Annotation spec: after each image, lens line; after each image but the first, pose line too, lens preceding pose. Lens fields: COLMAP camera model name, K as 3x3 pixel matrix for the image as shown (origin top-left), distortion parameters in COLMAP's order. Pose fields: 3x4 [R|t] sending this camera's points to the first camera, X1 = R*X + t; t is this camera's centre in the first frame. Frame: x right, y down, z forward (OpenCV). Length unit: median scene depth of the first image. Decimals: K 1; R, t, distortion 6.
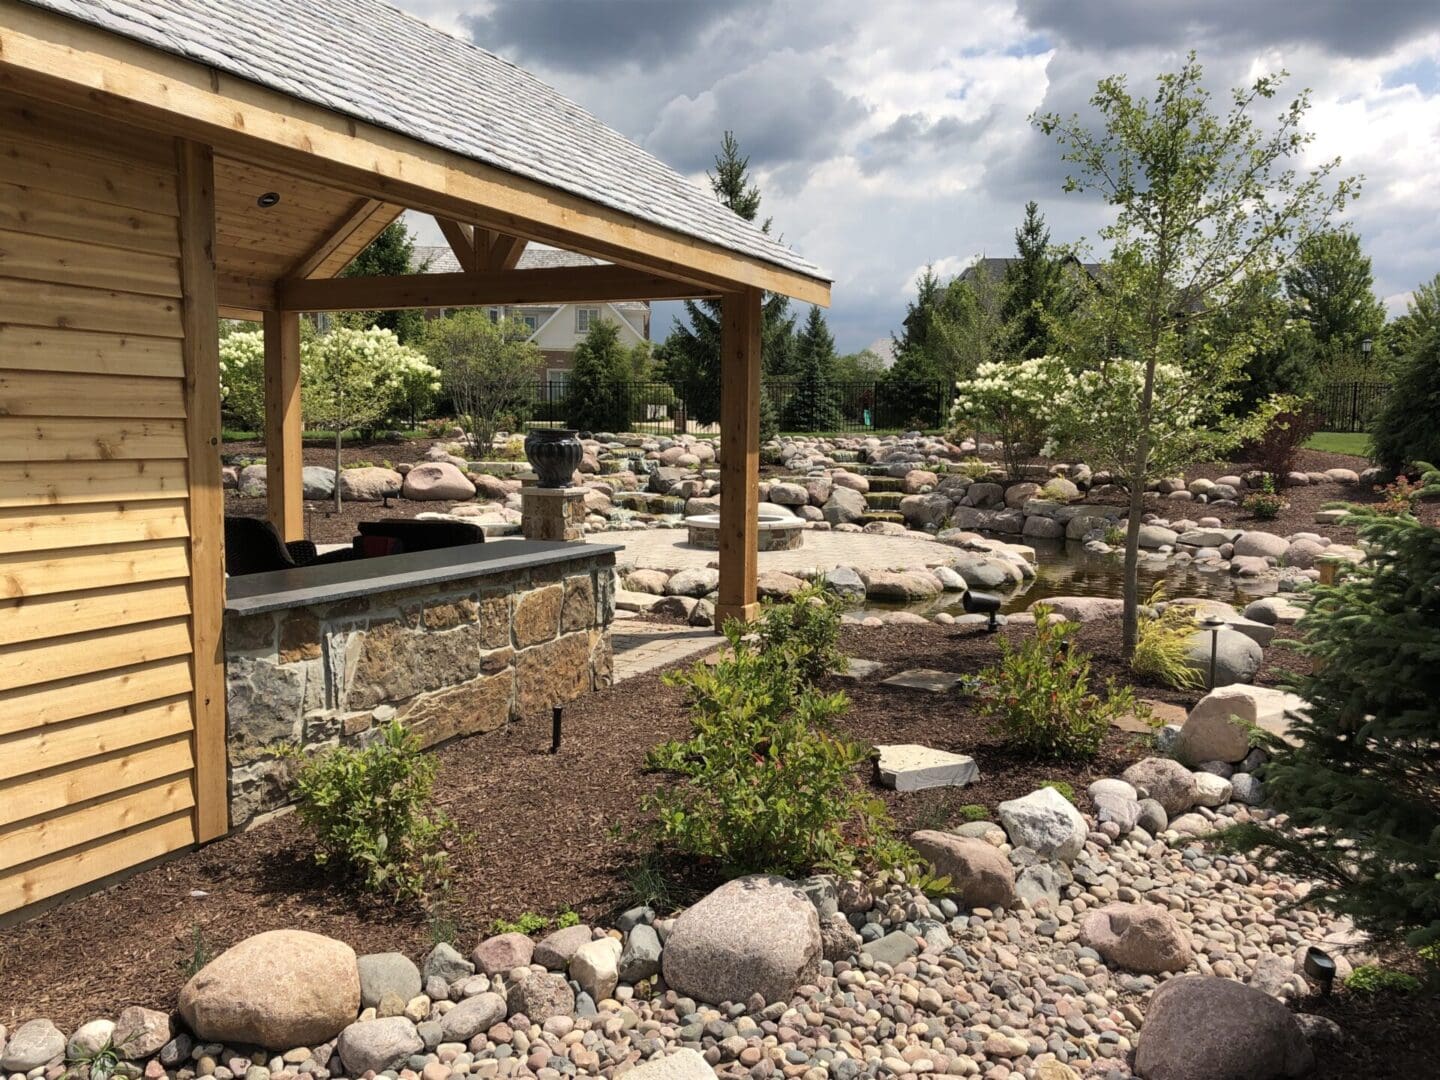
lens RADIAL K [[1181.6, 0, 720.0], [0, 1181.6, 540.0], [0, 0, 1]] dist [0.030766, -0.008729]
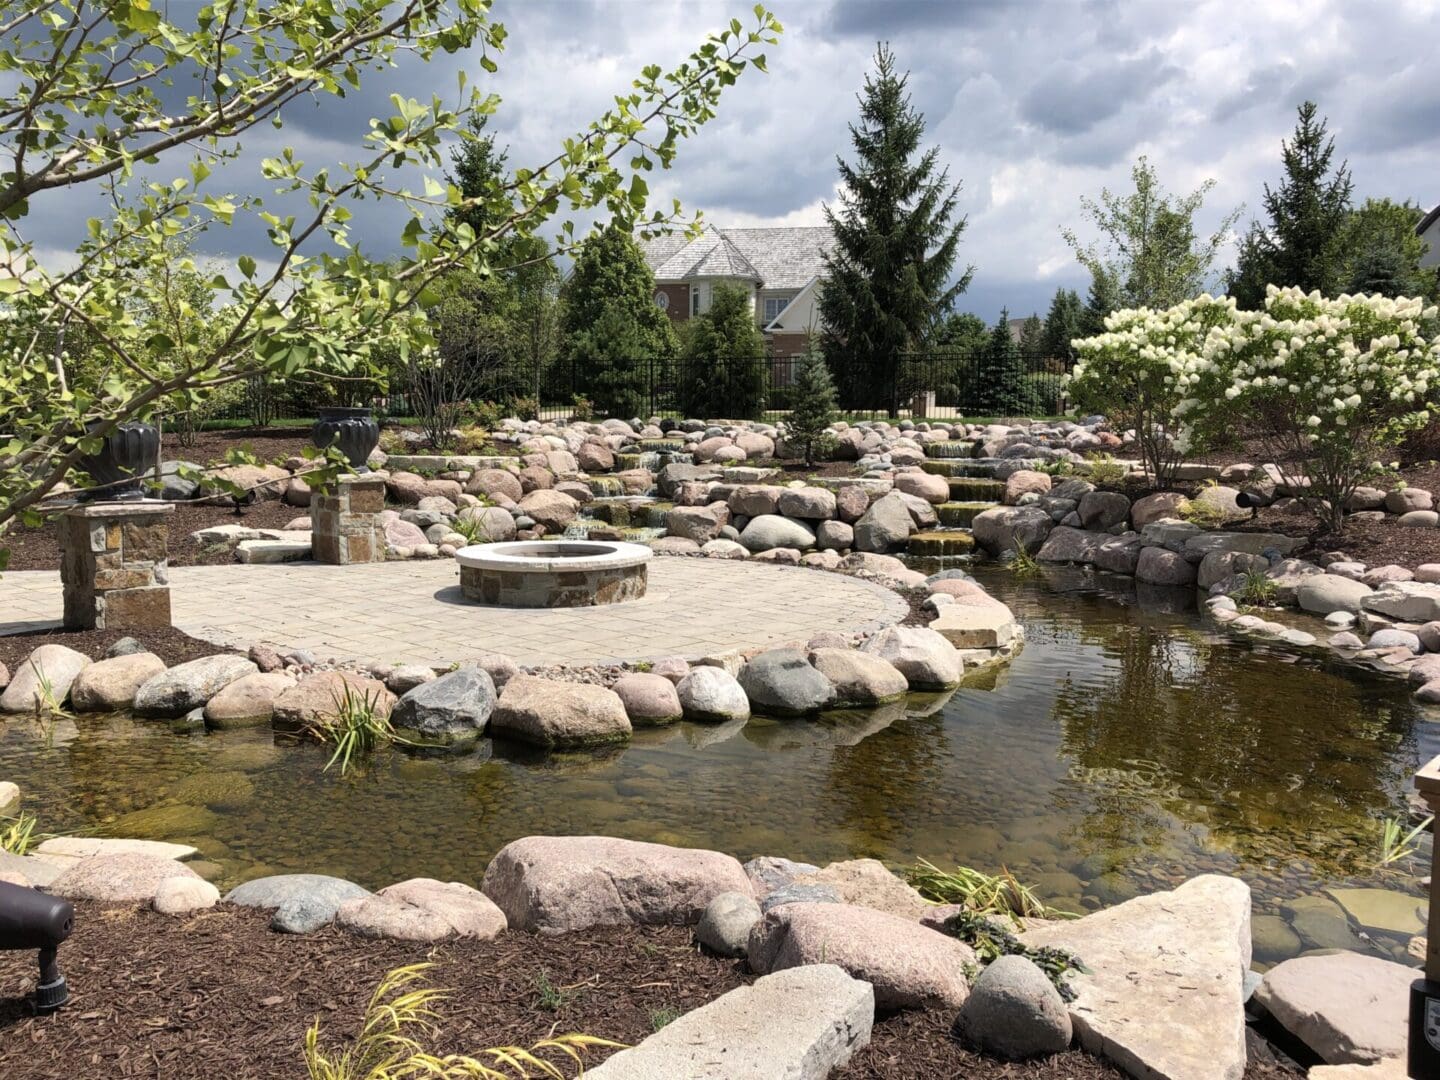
lens RADIAL K [[1181.6, 0, 720.0], [0, 1181.6, 540.0], [0, 0, 1]] dist [0.030766, -0.008729]
pose [[0.960752, 0.024890, -0.276288, 0.202478], [-0.022800, 0.999682, 0.010773, -0.023515], [0.276468, -0.004051, 0.961014, 0.309100]]
